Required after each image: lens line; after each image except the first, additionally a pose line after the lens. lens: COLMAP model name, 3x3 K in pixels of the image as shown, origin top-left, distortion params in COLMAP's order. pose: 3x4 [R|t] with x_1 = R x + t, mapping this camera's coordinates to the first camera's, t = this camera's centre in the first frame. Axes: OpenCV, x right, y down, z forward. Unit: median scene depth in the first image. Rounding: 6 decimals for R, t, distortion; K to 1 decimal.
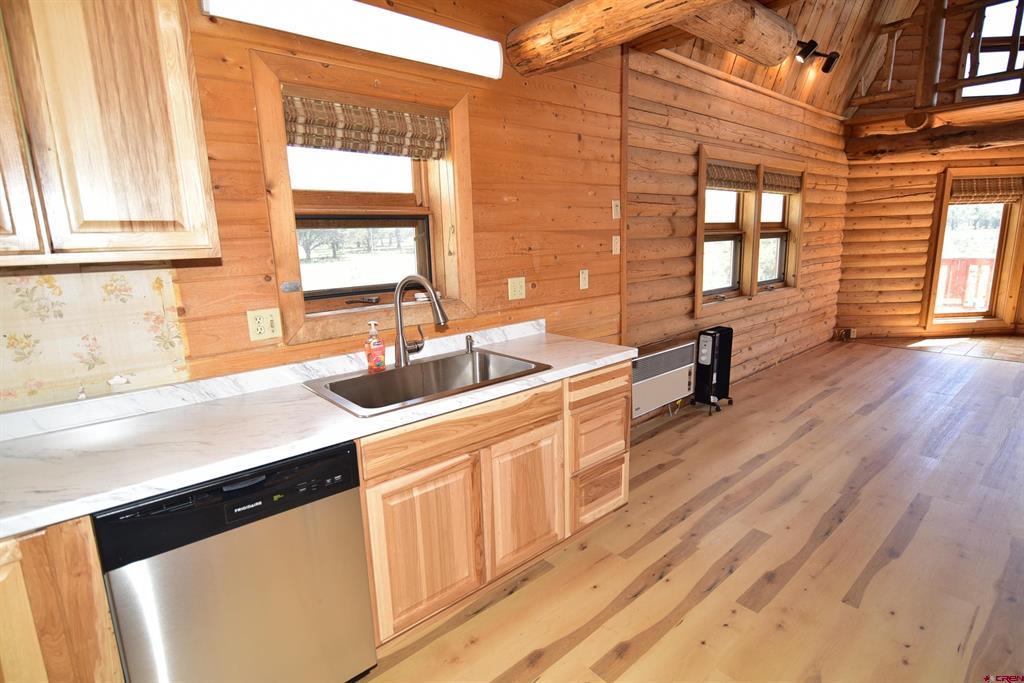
lens RADIAL K [[513.1, 0, 510.4], [0, 513.1, 344.2], [0, 0, 1]] dist [-0.012049, 0.006268]
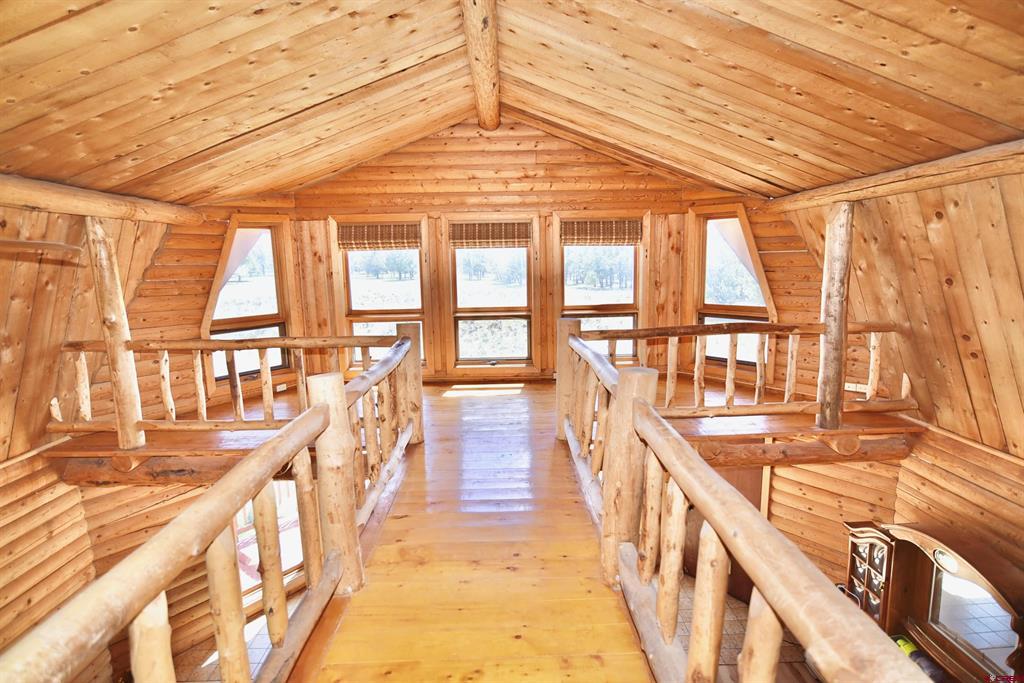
lens RADIAL K [[513.1, 0, 510.4], [0, 513.1, 344.2], [0, 0, 1]] dist [-0.012049, 0.006268]
pose [[0.641916, -0.106113, 0.759397, 0.516905], [0.156950, 0.987592, 0.005331, -0.465080], [-0.750540, 0.115766, 0.650605, -0.015927]]
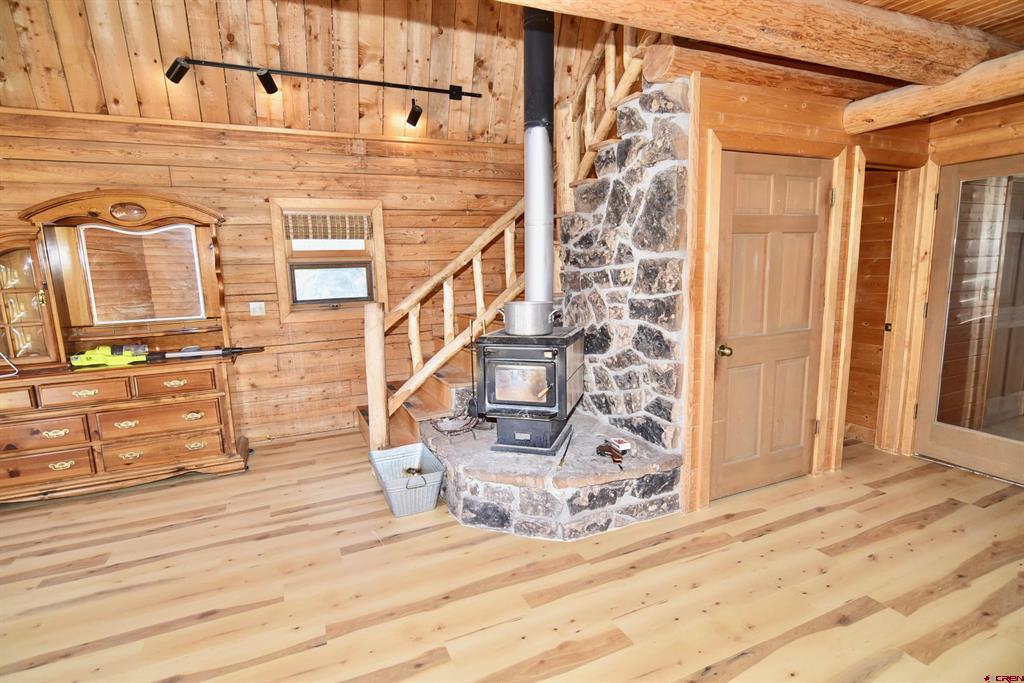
lens RADIAL K [[513.1, 0, 510.4], [0, 513.1, 344.2], [0, 0, 1]] dist [-0.012049, 0.006268]
pose [[-0.955292, 0.013691, 0.295346, 0.711831], [0.116511, 0.935528, 0.333487, -0.128327], [-0.271738, 0.352988, -0.895298, 0.464711]]
